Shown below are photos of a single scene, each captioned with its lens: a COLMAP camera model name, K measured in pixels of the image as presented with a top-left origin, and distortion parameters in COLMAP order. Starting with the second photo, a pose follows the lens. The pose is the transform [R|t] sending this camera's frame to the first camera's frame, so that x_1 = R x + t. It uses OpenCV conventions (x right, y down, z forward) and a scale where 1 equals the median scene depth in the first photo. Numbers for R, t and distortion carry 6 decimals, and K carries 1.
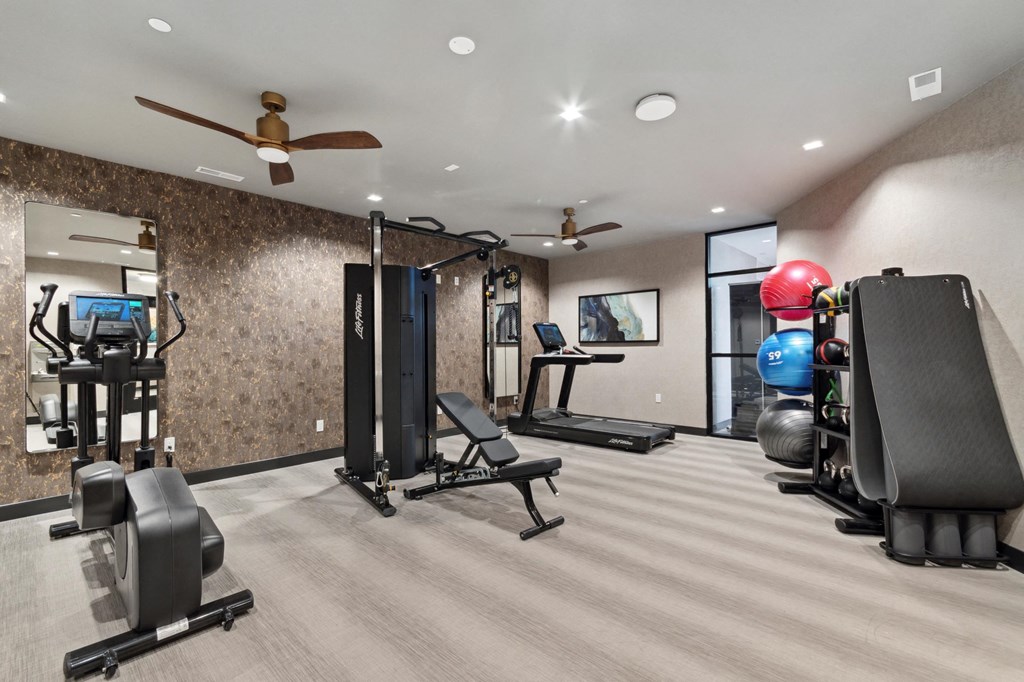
lens RADIAL K [[459.0, 0, 508.2], [0, 459.0, 338.7], [0, 0, 1]] dist [-0.000103, 0.000704]
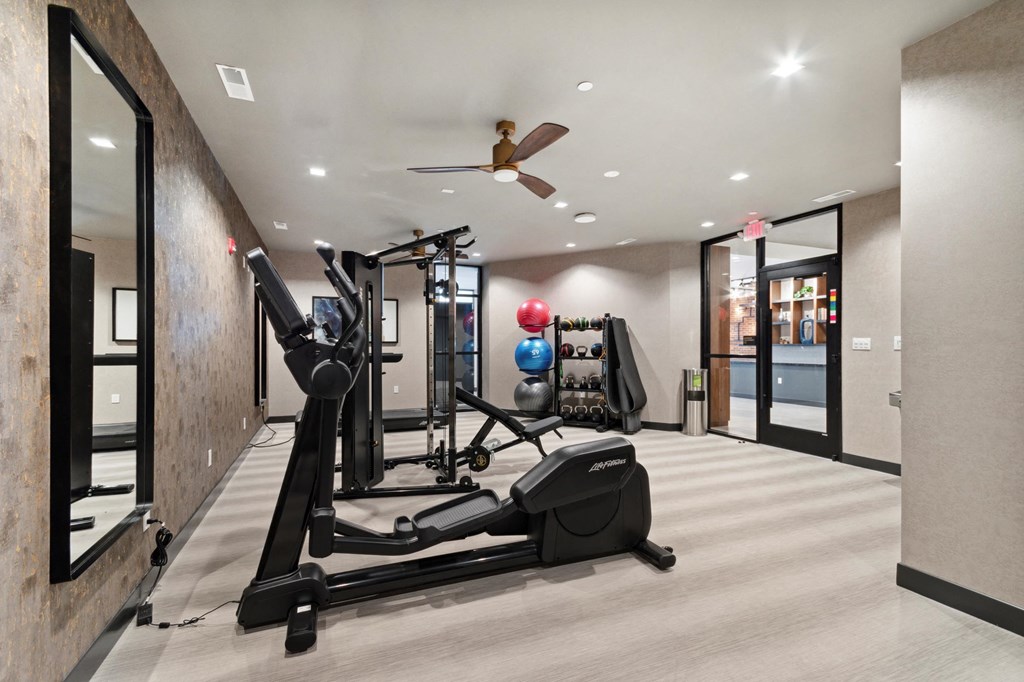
lens RADIAL K [[459.0, 0, 508.2], [0, 459.0, 338.7], [0, 0, 1]] dist [-0.000103, 0.000704]
pose [[0.421350, 0.021087, 0.906653, -1.357192], [-0.018815, 0.999718, -0.014507, 0.016279], [-0.906703, -0.010947, 0.421628, 0.460537]]
